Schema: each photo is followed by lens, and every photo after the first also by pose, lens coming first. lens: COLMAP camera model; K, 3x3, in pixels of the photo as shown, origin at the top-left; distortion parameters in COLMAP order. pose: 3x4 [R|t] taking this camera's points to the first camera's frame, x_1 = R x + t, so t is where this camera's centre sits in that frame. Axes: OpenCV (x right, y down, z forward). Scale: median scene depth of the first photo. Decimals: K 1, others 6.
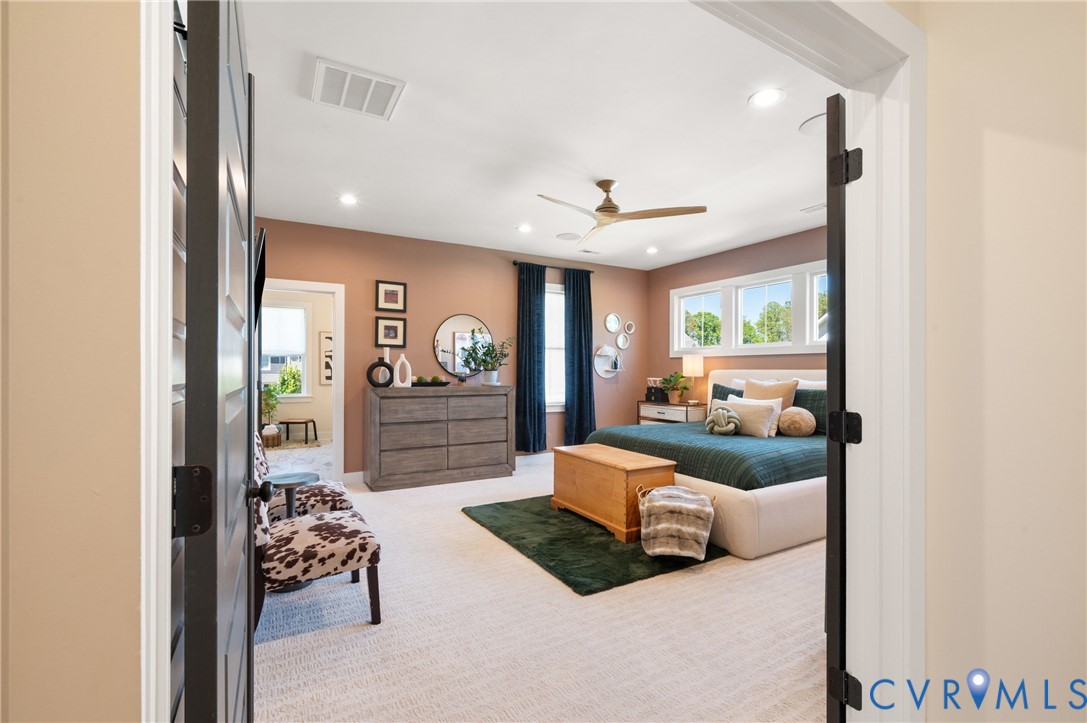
lens RADIAL K [[470.7, 0, 542.2], [0, 470.7, 380.8], [0, 0, 1]] dist [-0.000636, -0.000167]
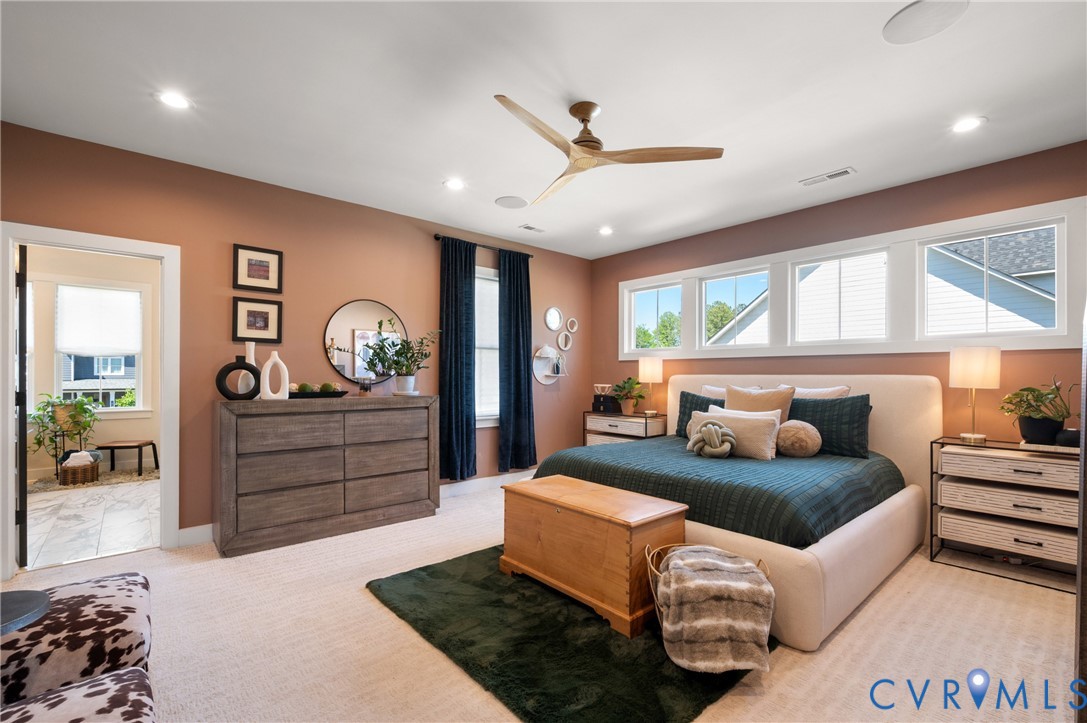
lens RADIAL K [[470.7, 0, 542.2], [0, 470.7, 380.8], [0, 0, 1]] dist [-0.000636, -0.000167]
pose [[0.980738, -0.001550, 0.195323, -0.045550], [0.003639, 0.999940, -0.010338, -0.005170], [-0.195296, 0.010850, 0.980684, 0.238902]]
